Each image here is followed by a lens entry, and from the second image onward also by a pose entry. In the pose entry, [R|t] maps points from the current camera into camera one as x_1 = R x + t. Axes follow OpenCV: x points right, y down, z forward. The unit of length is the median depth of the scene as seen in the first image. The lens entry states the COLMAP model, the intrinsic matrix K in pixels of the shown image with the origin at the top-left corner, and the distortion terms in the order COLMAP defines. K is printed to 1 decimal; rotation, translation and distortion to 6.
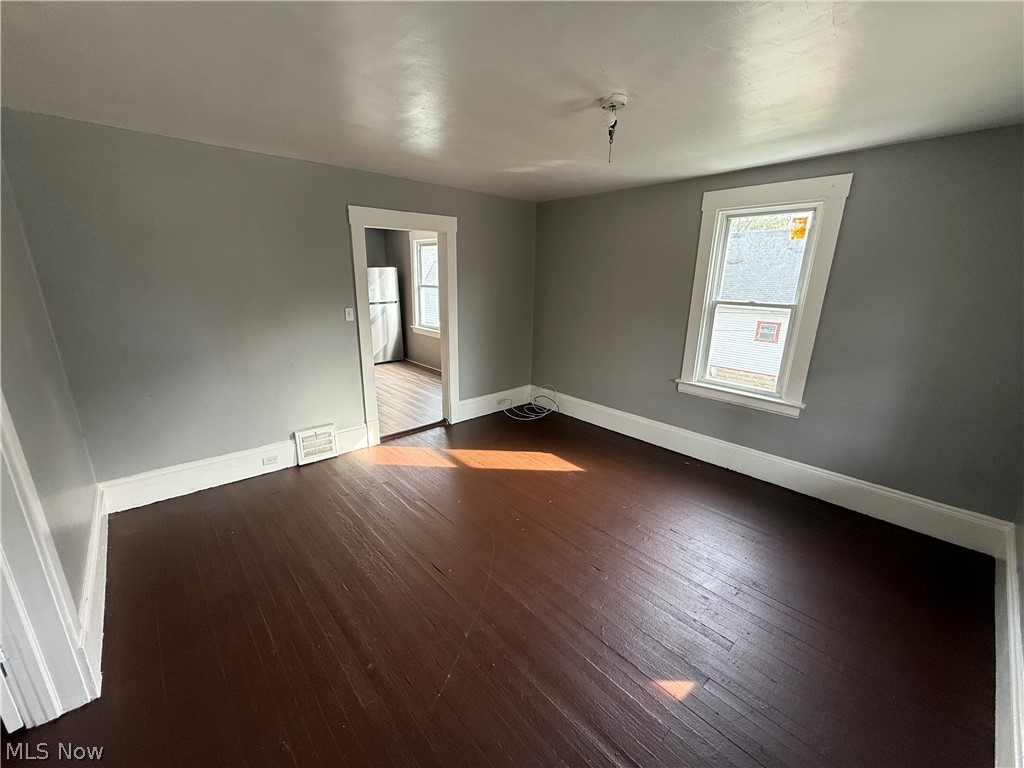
lens RADIAL K [[403.9, 0, 513.4], [0, 403.9, 381.8], [0, 0, 1]] dist [-0.000808, 0.000297]
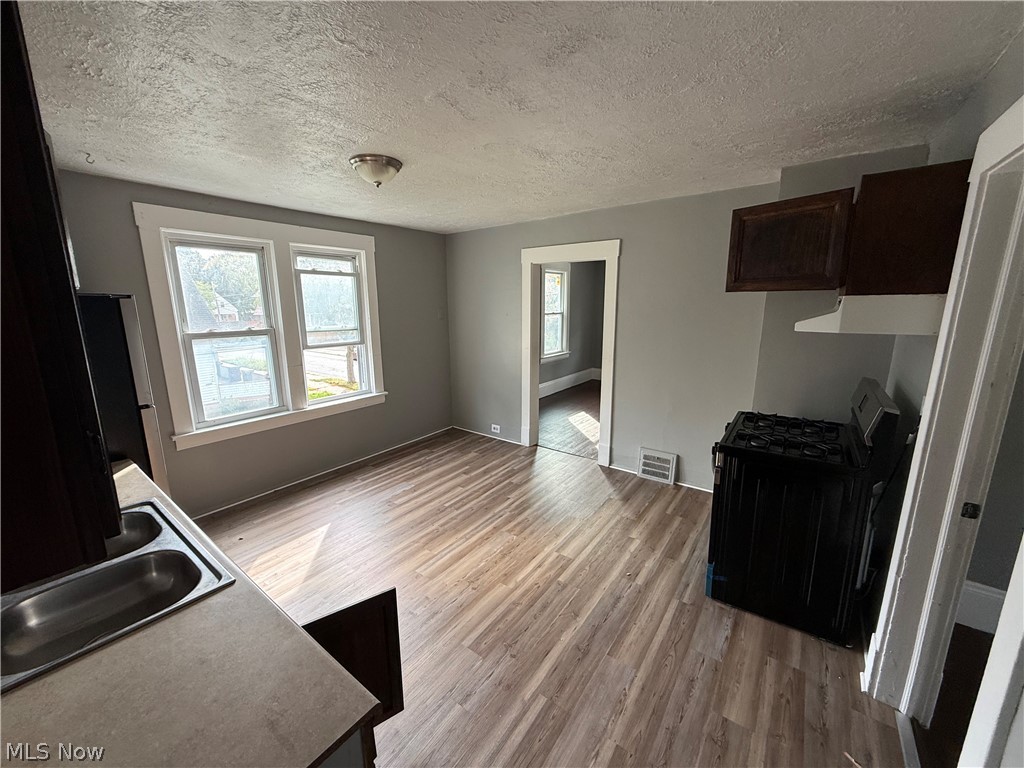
lens RADIAL K [[403.9, 0, 511.0], [0, 403.9, 383.6], [0, 0, 1]] dist [-0.000808, 0.000297]
pose [[-0.185392, -0.206340, 0.960757, -0.853108], [0.266422, 0.930531, 0.251258, -0.248021], [-0.945859, 0.302548, -0.117540, 0.885848]]
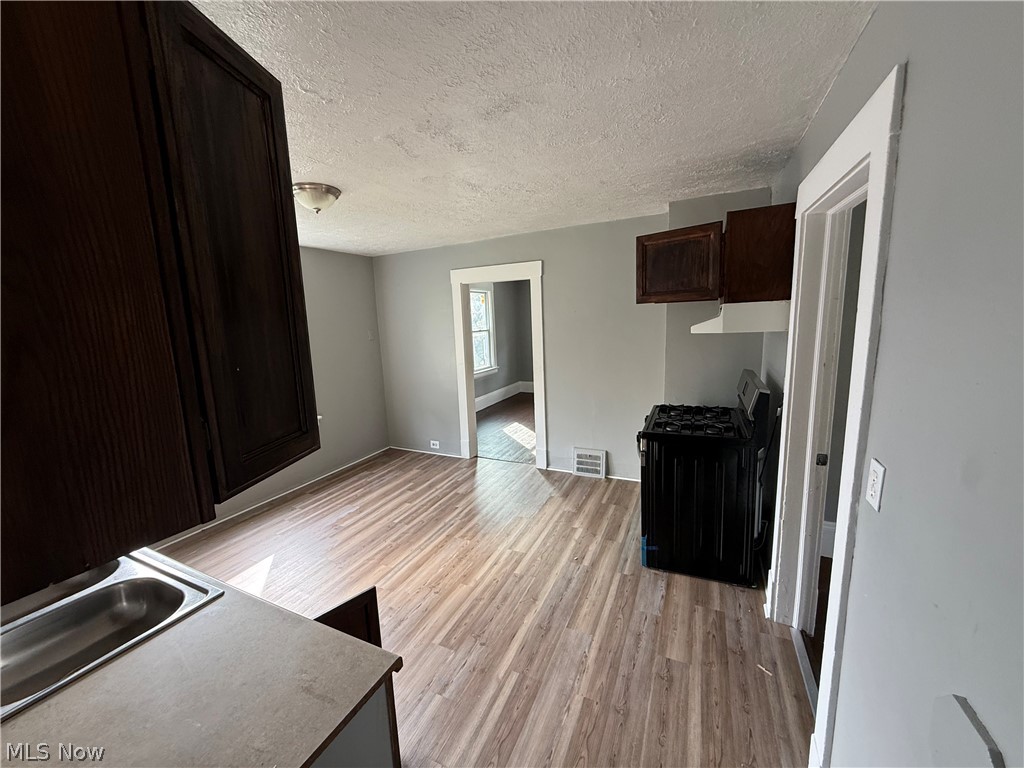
lens RADIAL K [[403.9, 0, 509.9], [0, 403.9, 382.8], [0, 0, 1]] dist [-0.000808, 0.000297]
pose [[-0.370528, -0.141806, 0.917933, -0.883456], [0.282538, 0.924236, 0.256827, -0.253498], [-0.884806, 0.354513, -0.302389, 0.917330]]
